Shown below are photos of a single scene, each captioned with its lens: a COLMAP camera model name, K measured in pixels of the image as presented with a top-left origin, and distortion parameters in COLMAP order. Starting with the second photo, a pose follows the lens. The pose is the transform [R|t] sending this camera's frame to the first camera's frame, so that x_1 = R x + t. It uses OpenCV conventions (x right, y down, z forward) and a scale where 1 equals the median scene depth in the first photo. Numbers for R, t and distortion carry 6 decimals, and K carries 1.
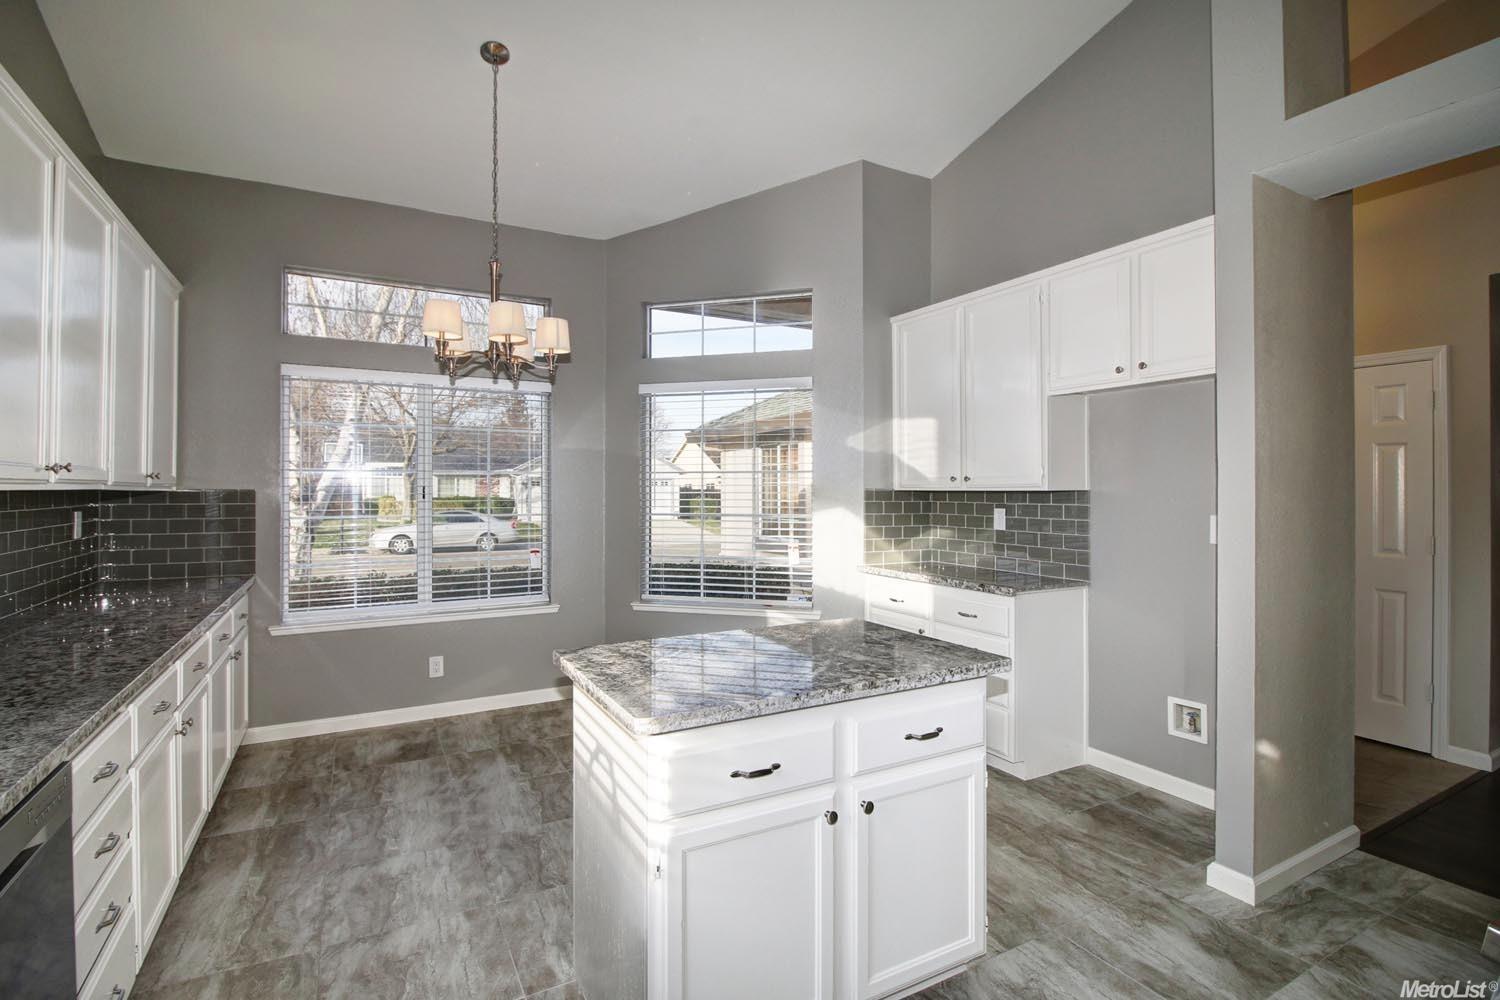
lens RADIAL K [[717.1, 0, 750.8], [0, 717.1, 484.7], [0, 0, 1]] dist [0.000285, -0.000137]
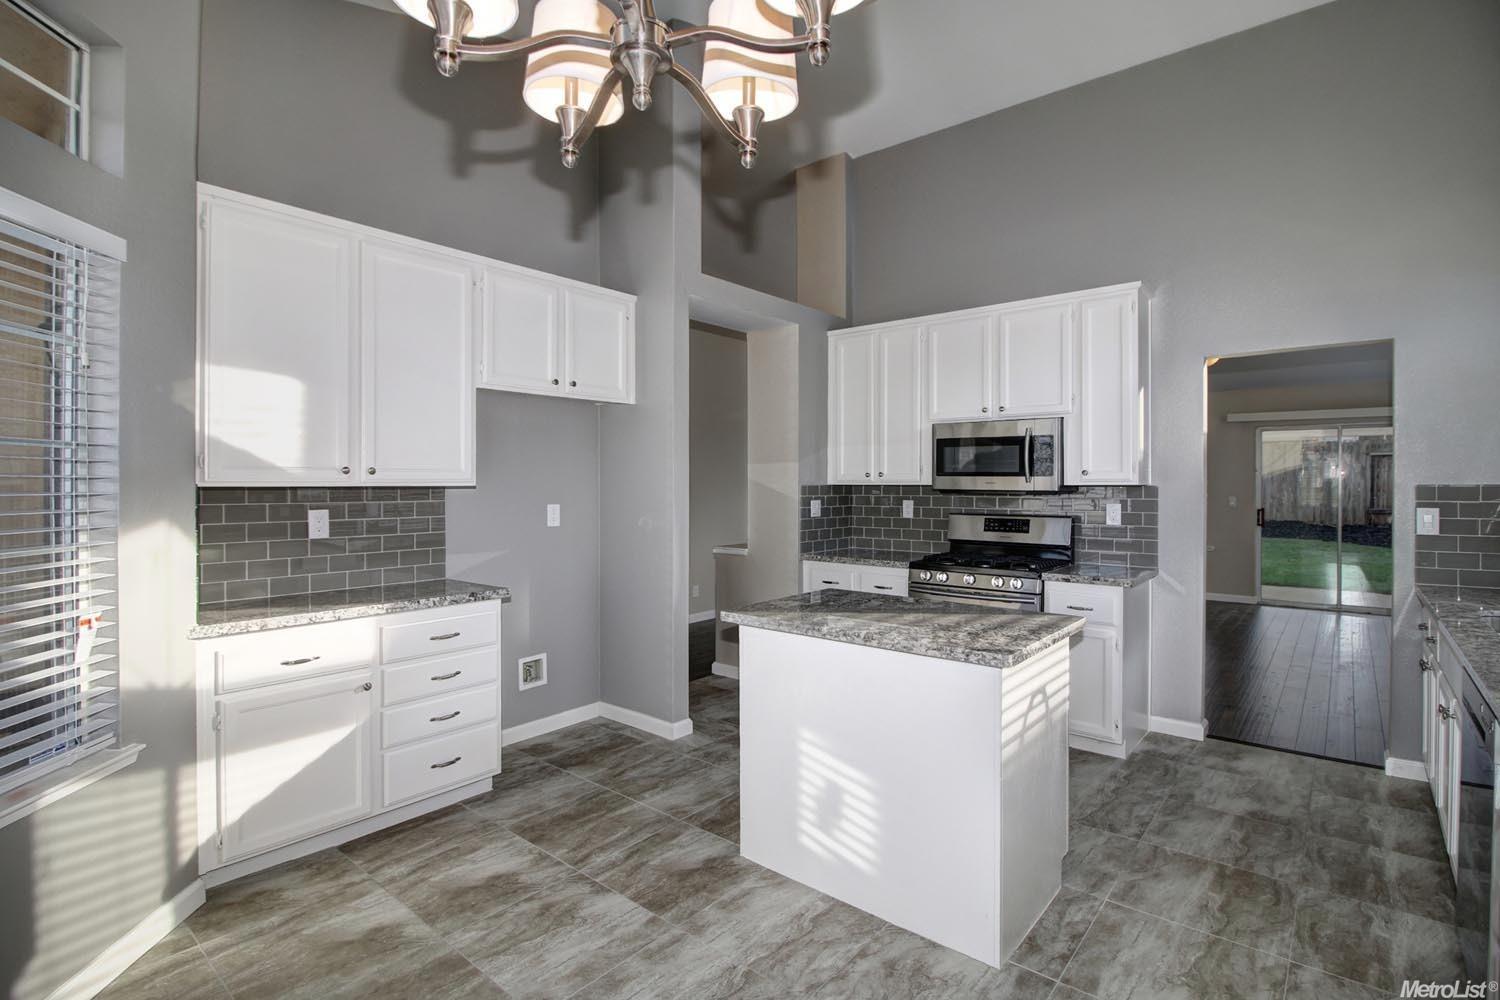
lens RADIAL K [[717.1, 0, 750.8], [0, 717.1, 484.7], [0, 0, 1]] dist [0.000285, -0.000137]
pose [[-0.361156, 0.001227, 0.932505, -0.677534], [-0.002902, 0.999993, -0.002440, 0.008979], [-0.932501, -0.003587, -0.361150, 1.101291]]
